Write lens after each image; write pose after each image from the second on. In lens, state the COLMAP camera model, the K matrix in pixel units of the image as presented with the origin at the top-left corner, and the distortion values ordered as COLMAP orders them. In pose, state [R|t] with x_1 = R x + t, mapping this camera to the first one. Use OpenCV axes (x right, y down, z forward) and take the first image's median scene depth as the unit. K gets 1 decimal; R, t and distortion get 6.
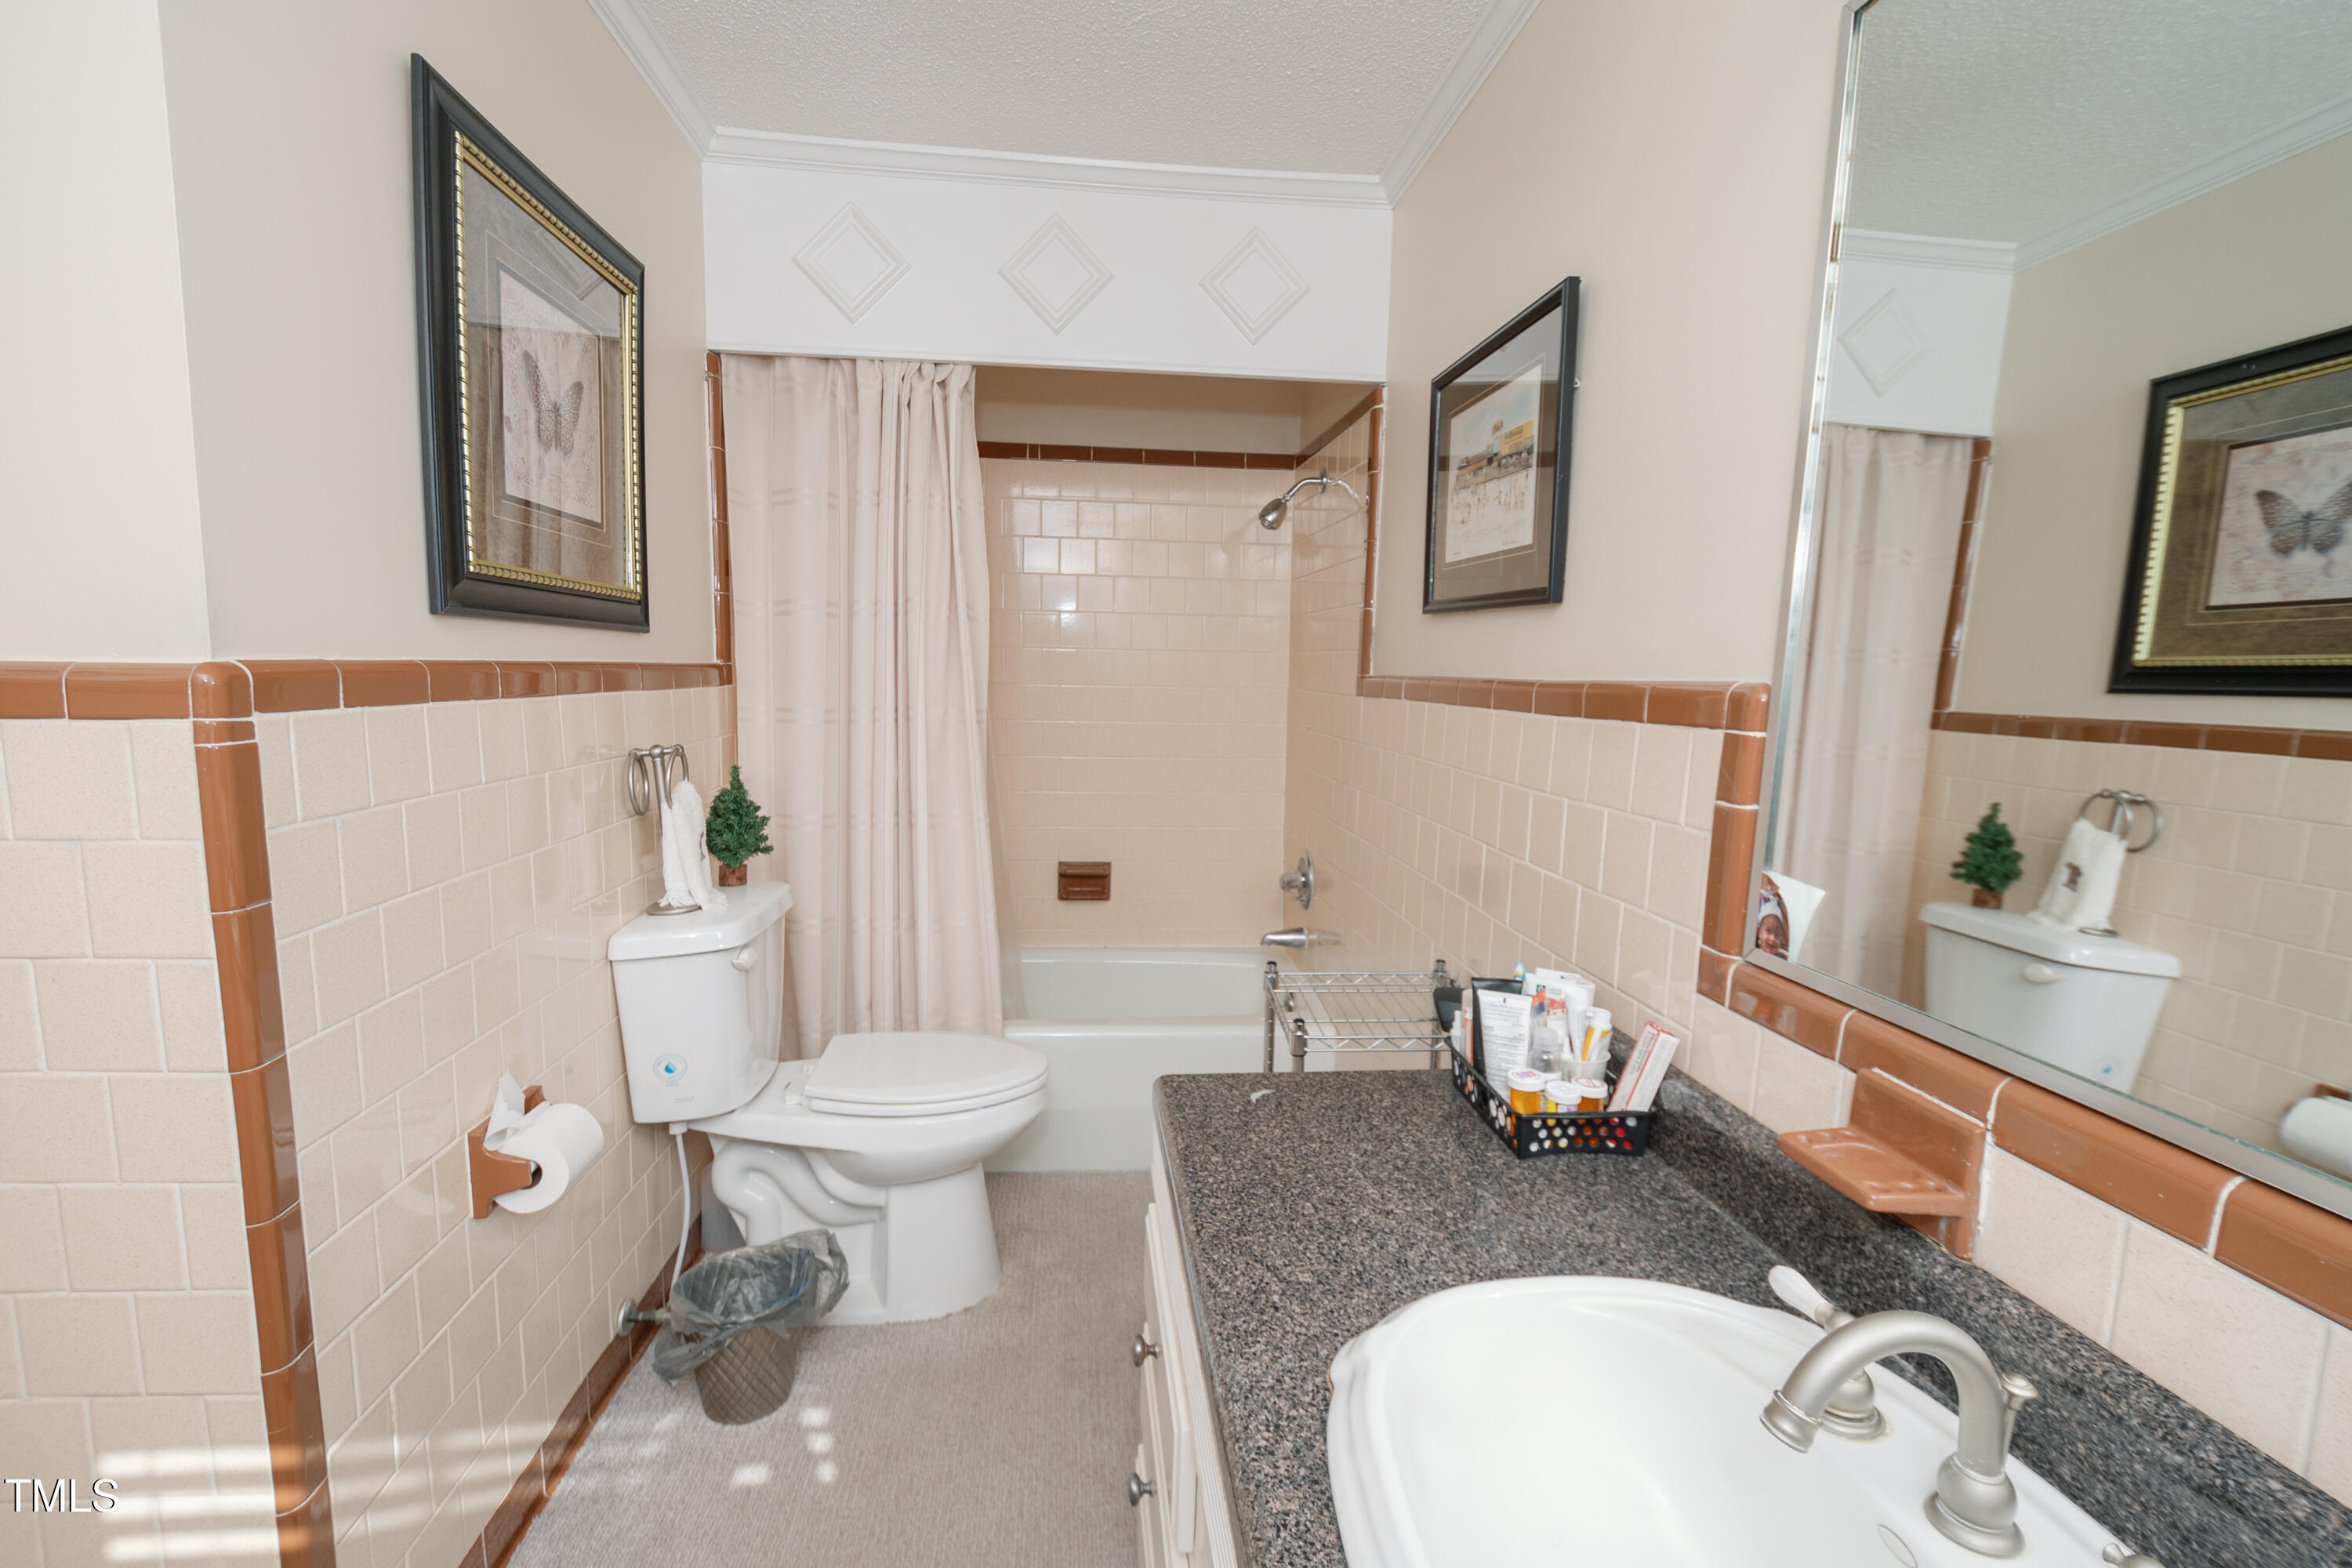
lens RADIAL K [[1034.9, 0, 1181.1], [0, 1034.9, 803.7], [0, 0, 1]] dist [0.008317, -0.006561]
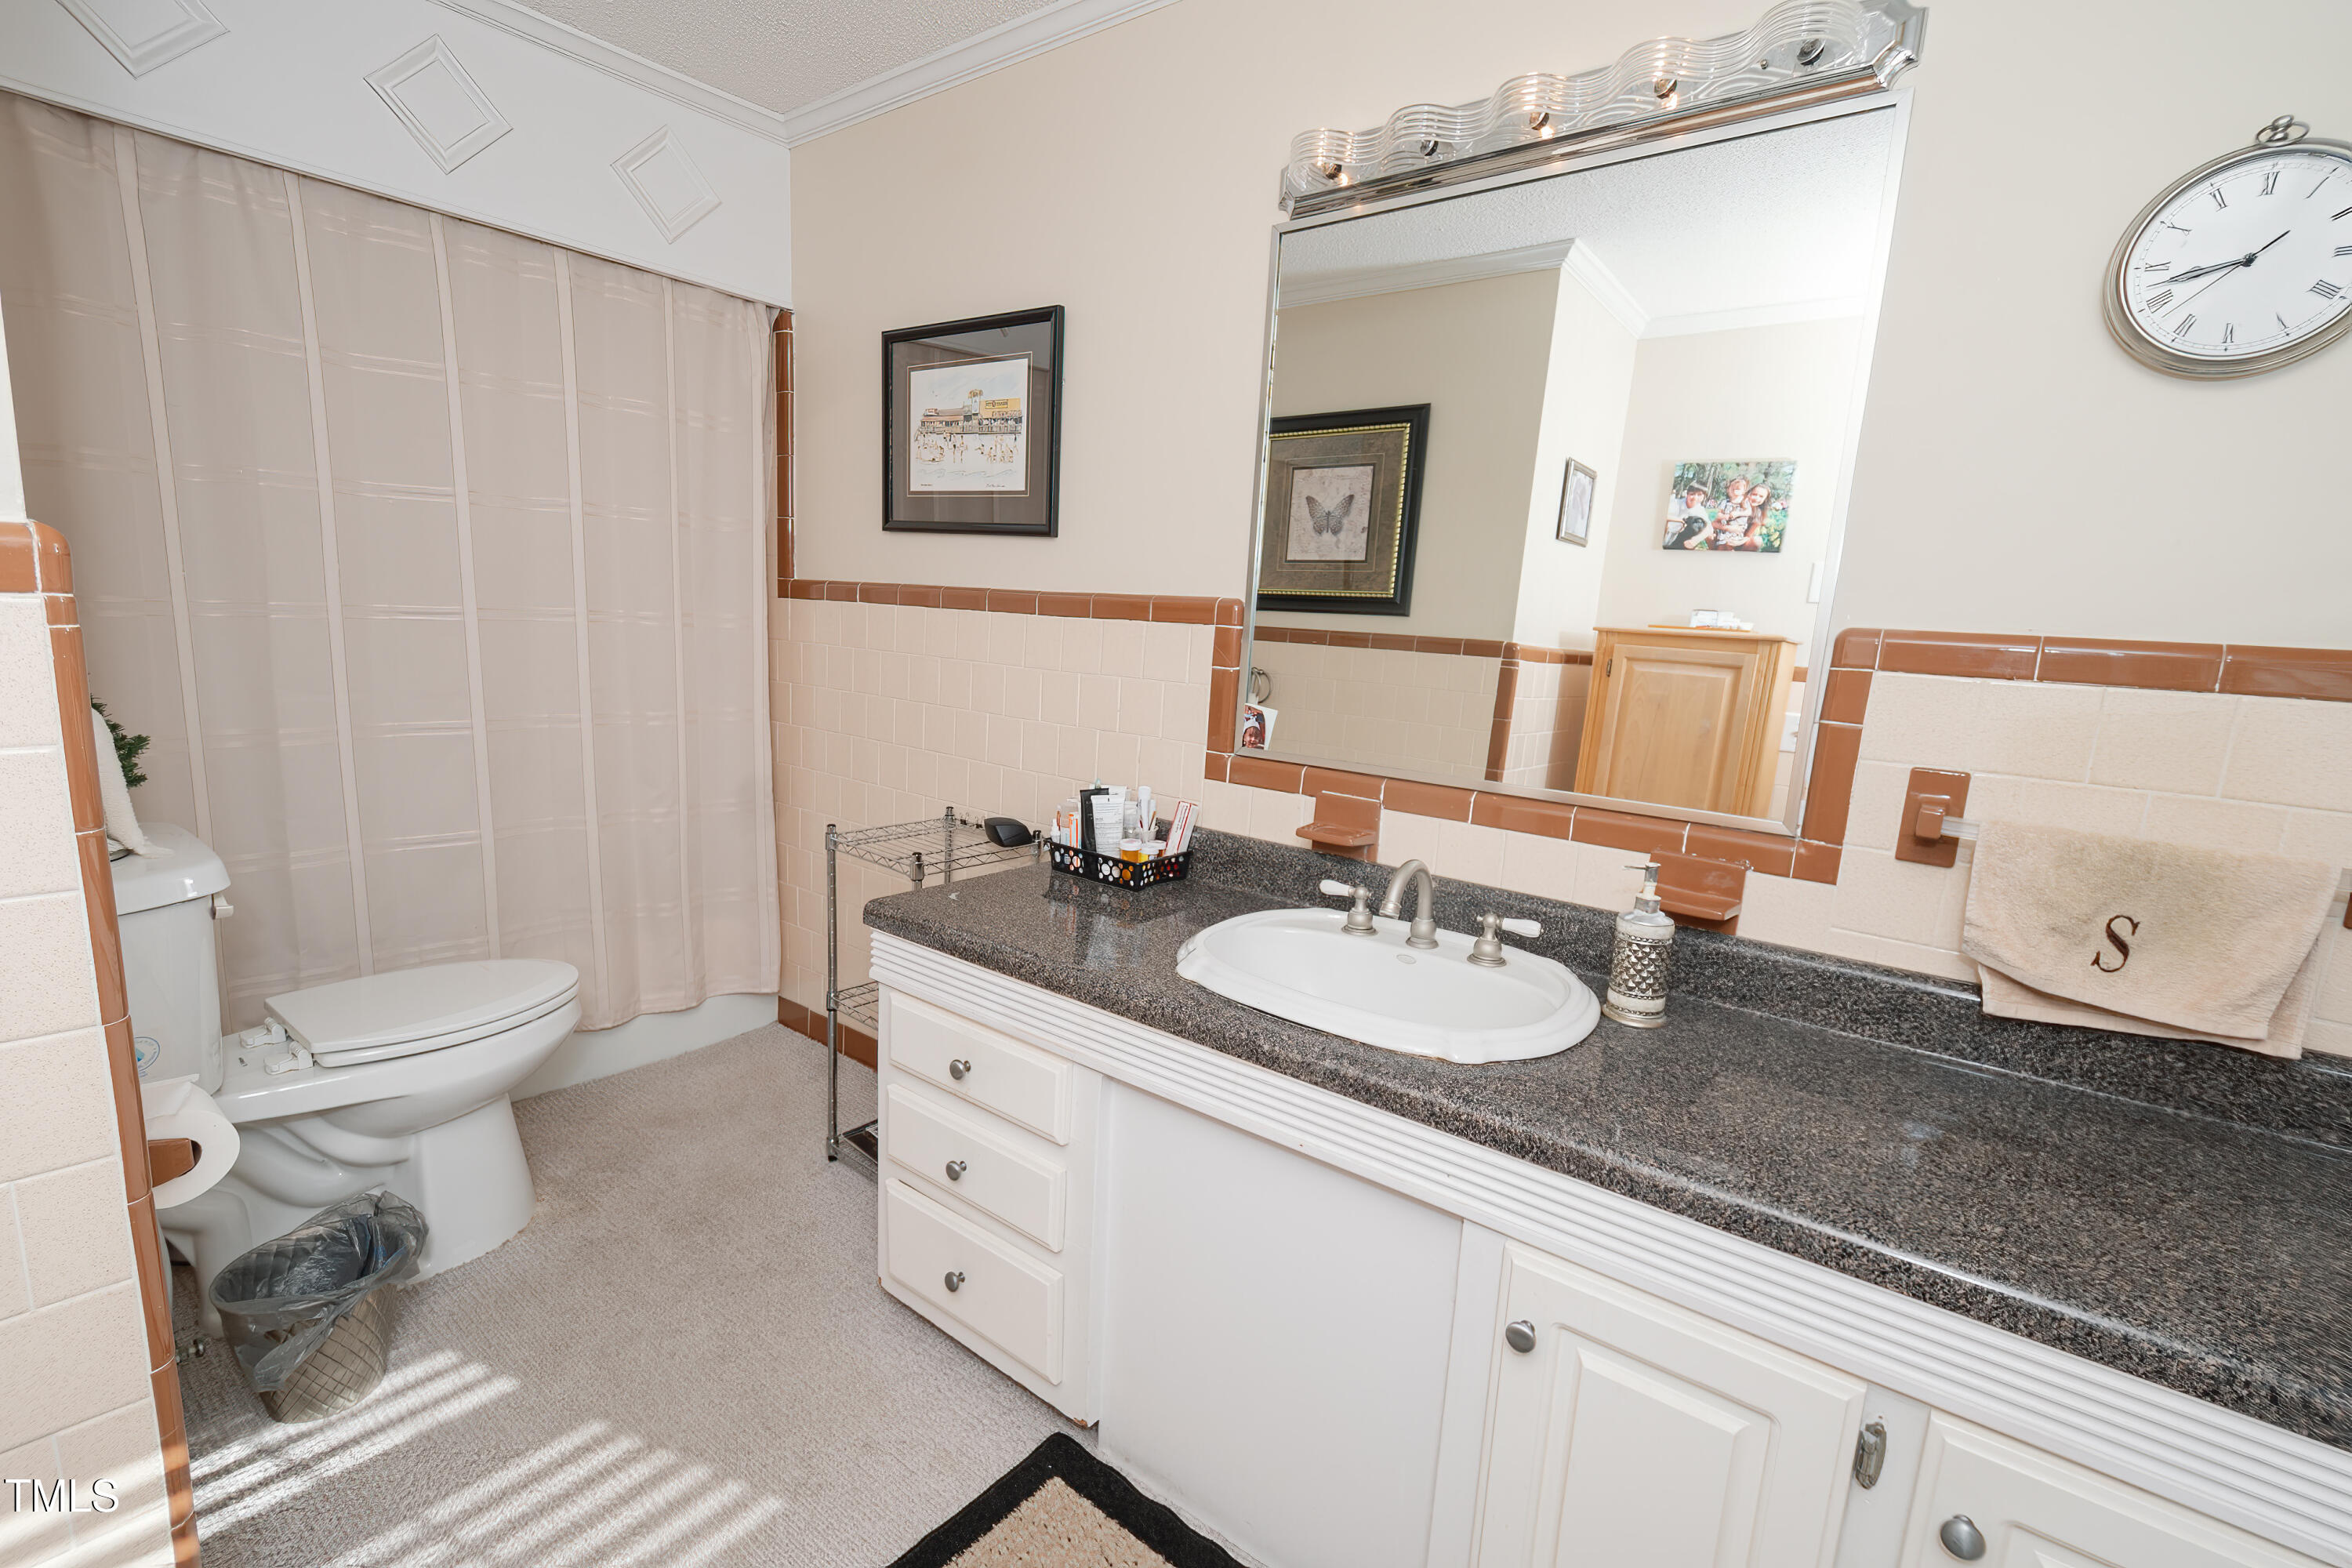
lens RADIAL K [[1034.9, 0, 1181.1], [0, 1034.9, 803.7], [0, 0, 1]] dist [0.008317, -0.006561]
pose [[0.688783, -0.114656, 0.715844, -0.570196], [0.050838, 0.992623, 0.110071, 0.022499], [-0.723183, -0.039423, 0.689530, -0.123700]]
